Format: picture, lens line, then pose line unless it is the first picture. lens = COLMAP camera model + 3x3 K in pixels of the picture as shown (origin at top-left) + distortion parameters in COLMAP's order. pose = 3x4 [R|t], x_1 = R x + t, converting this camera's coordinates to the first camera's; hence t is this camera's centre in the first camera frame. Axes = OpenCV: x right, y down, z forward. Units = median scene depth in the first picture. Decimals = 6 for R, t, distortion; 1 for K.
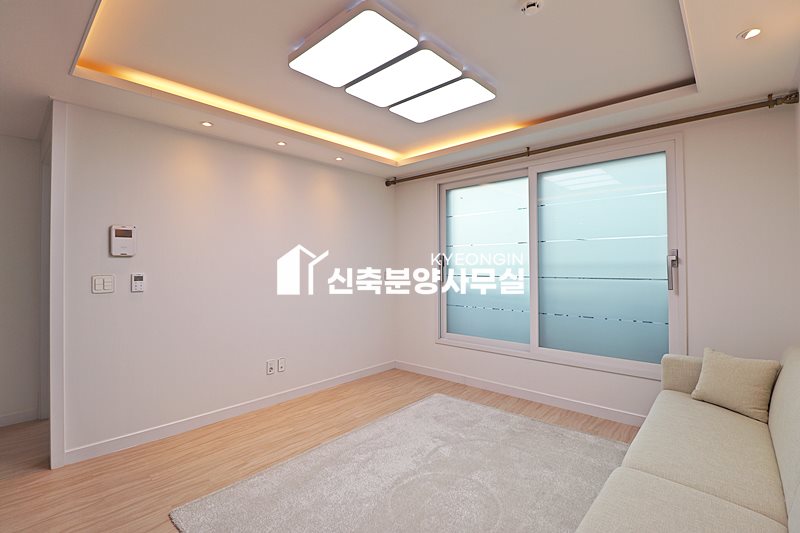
lens RADIAL K [[370.2, 0, 398.8], [0, 370.2, 256.1], [0, 0, 1]] dist [0.000252, -0.013501]
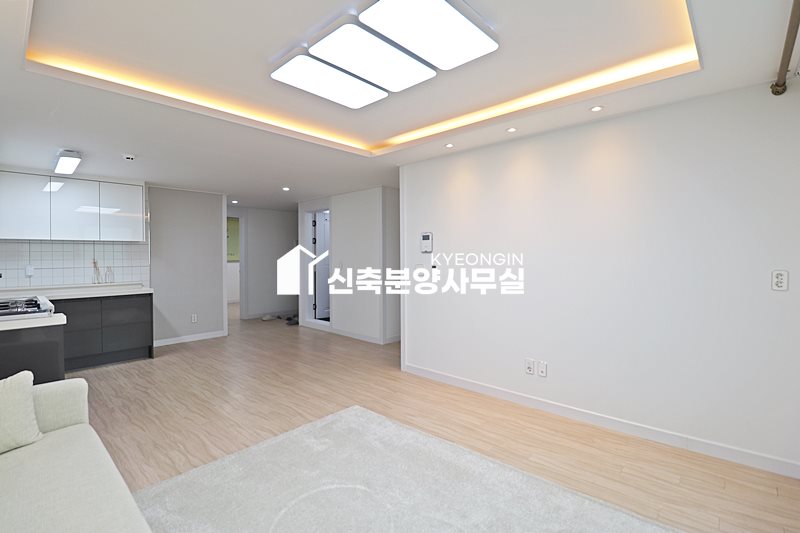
lens RADIAL K [[370.2, 0, 398.8], [0, 370.2, 256.1], [0, 0, 1]] dist [0.000252, -0.013501]
pose [[-0.009481, 0.009195, -0.999913, 0.650573], [0.033402, 0.999403, 0.008874, -0.001237], [0.999397, -0.033315, -0.009783, 0.744494]]
